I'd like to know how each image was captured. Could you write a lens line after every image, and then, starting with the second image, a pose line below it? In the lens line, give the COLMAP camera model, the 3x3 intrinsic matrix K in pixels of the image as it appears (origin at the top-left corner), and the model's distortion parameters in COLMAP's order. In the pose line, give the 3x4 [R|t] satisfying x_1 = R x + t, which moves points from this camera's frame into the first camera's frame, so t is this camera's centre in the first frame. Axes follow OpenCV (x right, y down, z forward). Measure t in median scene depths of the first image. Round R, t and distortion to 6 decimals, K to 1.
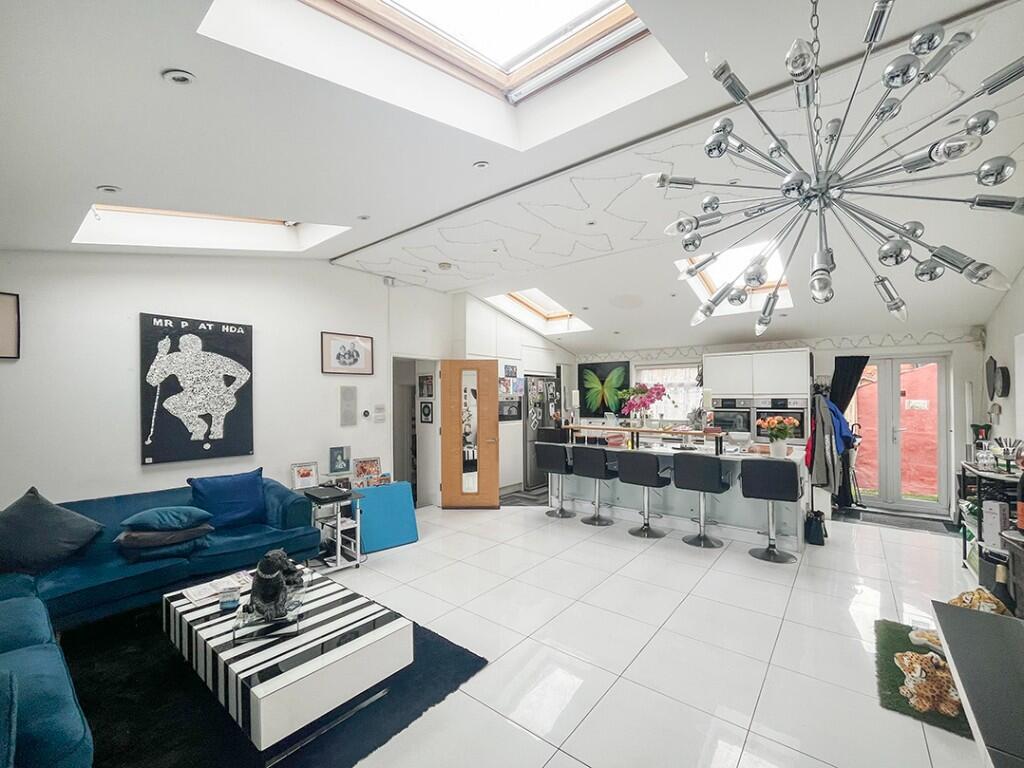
lens RADIAL K [[426.0, 0, 512.9], [0, 426.0, 389.8], [0, 0, 1]] dist [-0.002017, -0.000097]
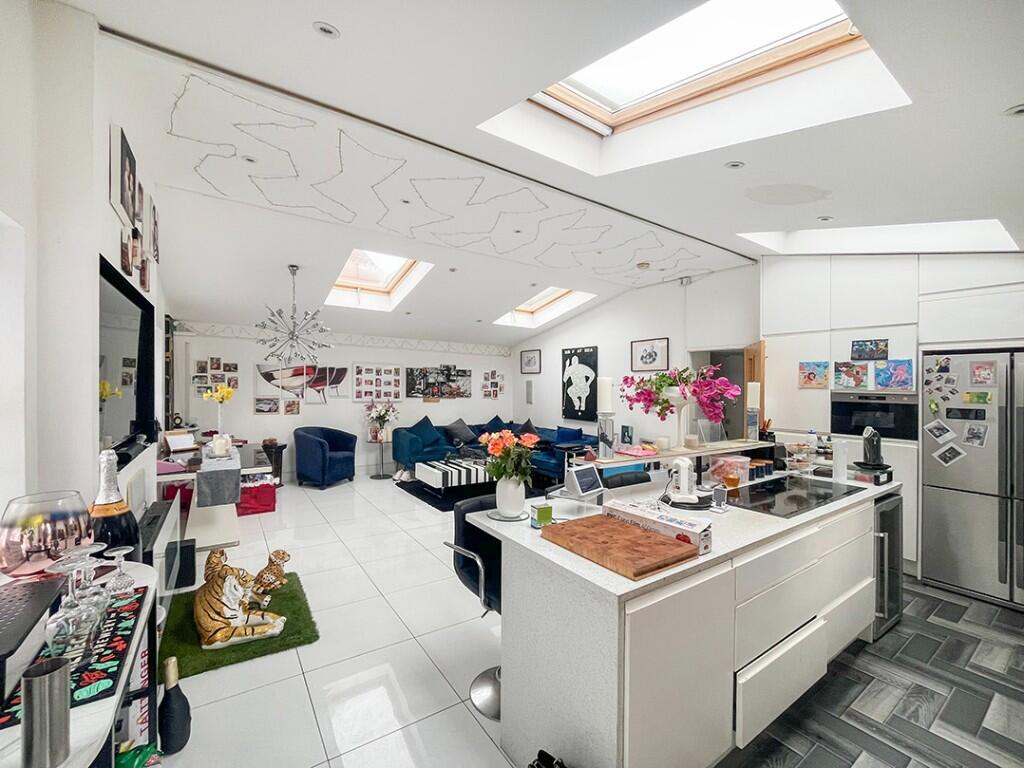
lens RADIAL K [[426.0, 0, 511.7], [0, 426.0, 386.5], [0, 0, 1]] dist [-0.002017, -0.000097]
pose [[-0.272705, 0.003483, -0.962092, 1.154818], [0.003128, 0.999991, 0.002733, 0.004733], [0.962093, -0.002264, -0.272713, 1.180172]]
